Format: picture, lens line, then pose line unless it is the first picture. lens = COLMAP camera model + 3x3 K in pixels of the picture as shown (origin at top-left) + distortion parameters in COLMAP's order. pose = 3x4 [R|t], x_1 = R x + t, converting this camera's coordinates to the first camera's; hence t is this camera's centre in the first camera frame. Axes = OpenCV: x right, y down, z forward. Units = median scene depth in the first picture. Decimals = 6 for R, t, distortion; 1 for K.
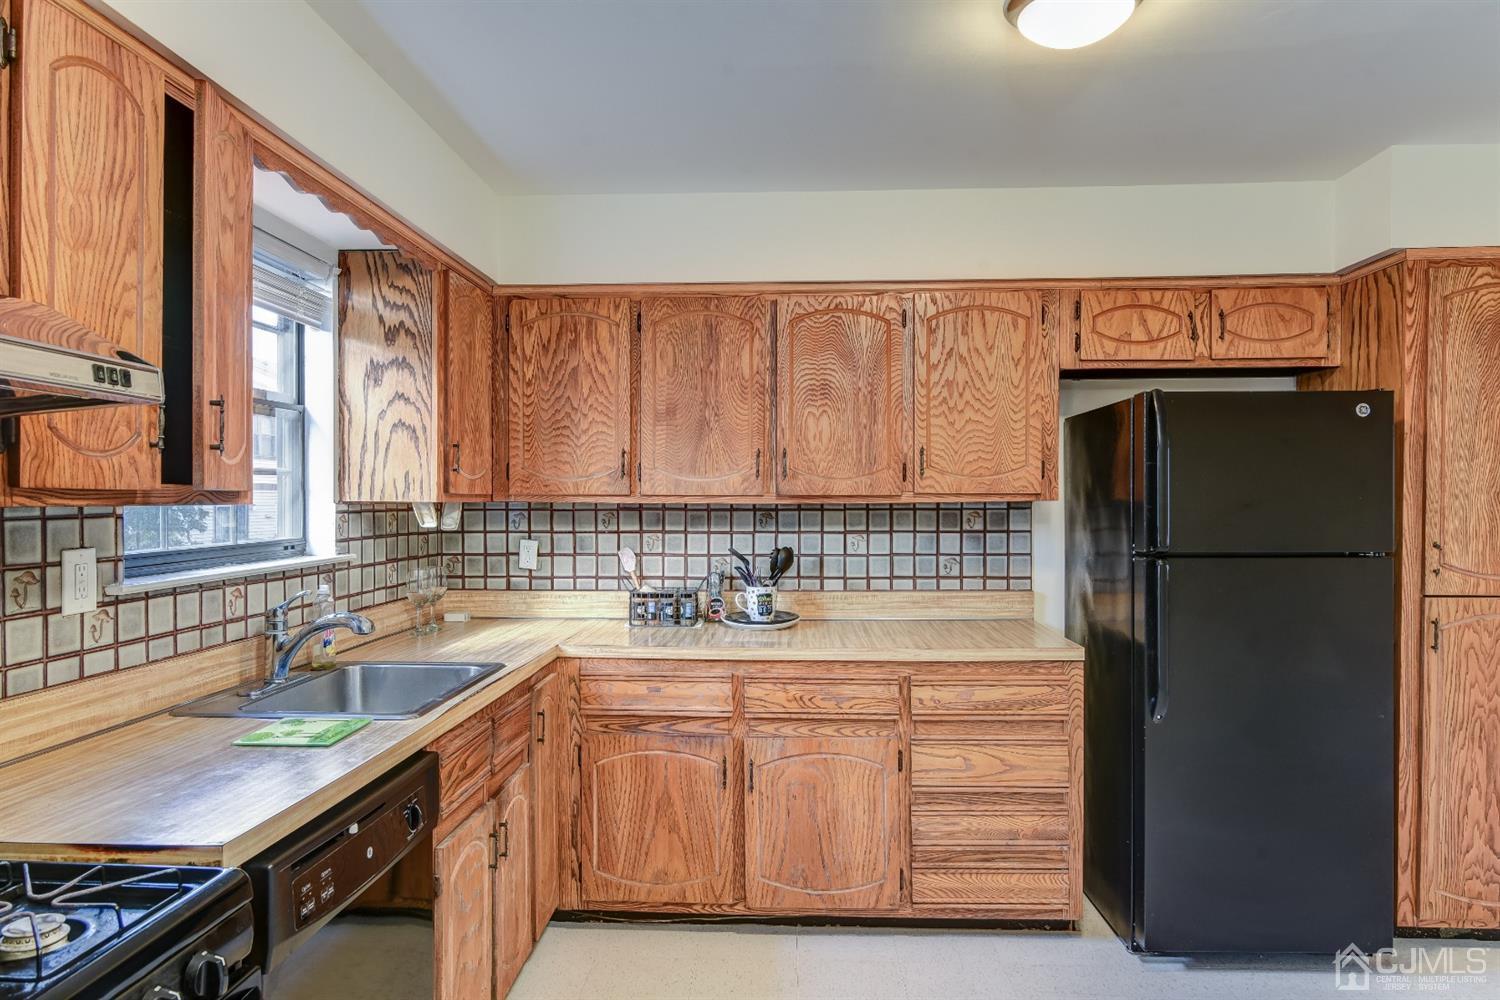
lens RADIAL K [[896.0, 0, 750.0], [0, 896.0, 500.0], [0, 0, 1]] dist [-0.002869, 0.002118]
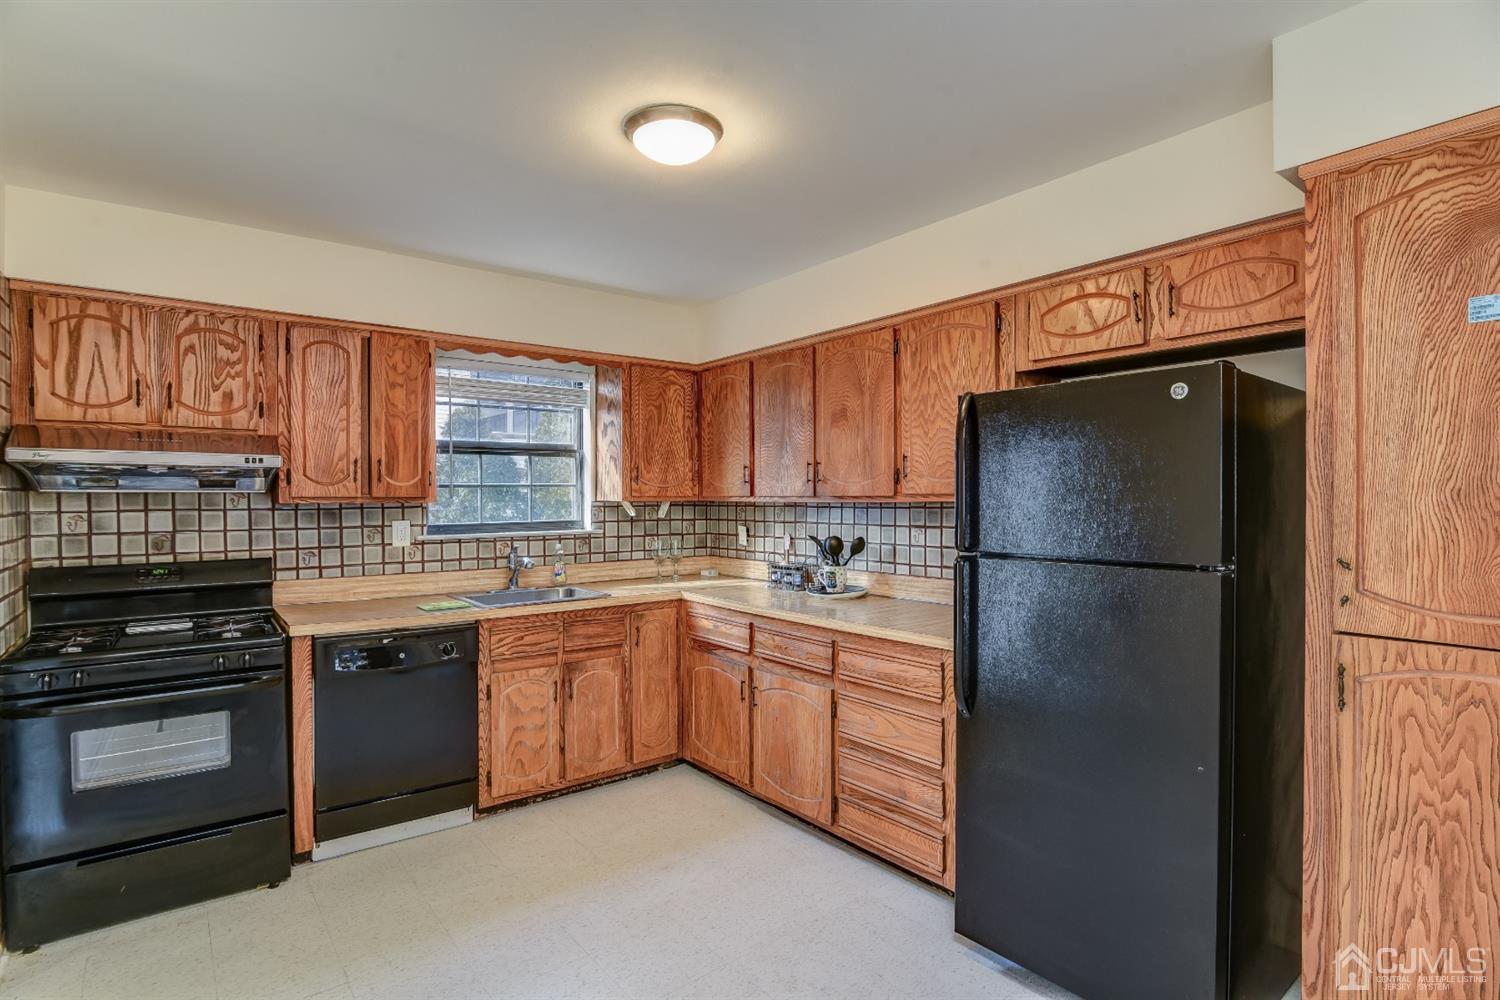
lens RADIAL K [[722.6, 0, 750.0], [0, 722.6, 500.0], [0, 0, 1]] dist [-0.013623, -0.000477]
pose [[0.664074, 0.000402, -0.747666, 0.836404], [0.002072, 0.999995, 0.002377, -0.002674], [0.747664, -0.003127, 0.664070, 0.243904]]
